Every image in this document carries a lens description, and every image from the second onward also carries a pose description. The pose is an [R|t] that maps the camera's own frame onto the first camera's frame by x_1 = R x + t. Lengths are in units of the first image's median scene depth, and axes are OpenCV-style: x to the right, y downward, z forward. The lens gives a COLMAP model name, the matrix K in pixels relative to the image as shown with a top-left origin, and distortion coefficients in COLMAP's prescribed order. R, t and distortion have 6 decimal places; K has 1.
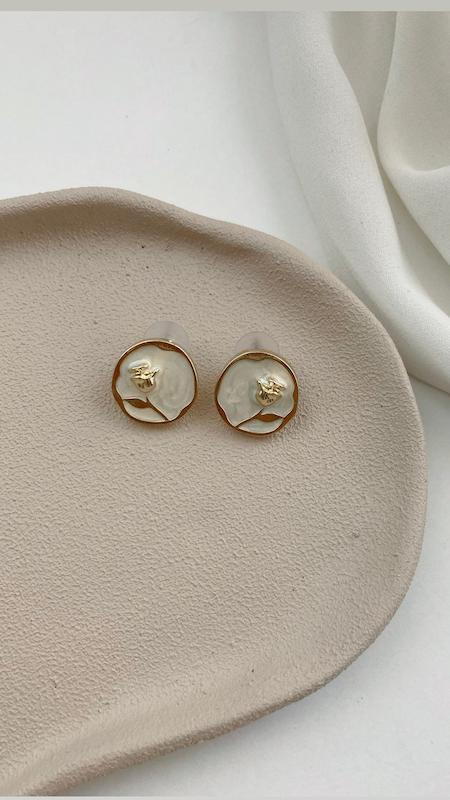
lens RADIAL K [[657.9, 0, 241.2], [0, 657.9, 378.8], [0, 0, 1]] dist [-0.032681, 0.001167]
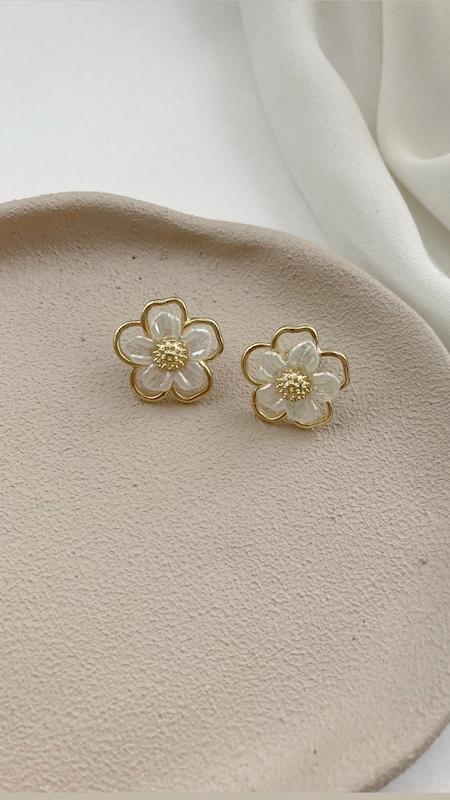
lens RADIAL K [[657.9, 0, 238.6], [0, 657.9, 389.5], [0, 0, 1]] dist [-0.032681, 0.001167]
pose [[0.996417, -0.078724, 0.030927, -0.054721], [0.083255, 0.977371, -0.194457, 0.167960], [-0.014919, 0.196335, 0.980423, 0.182626]]
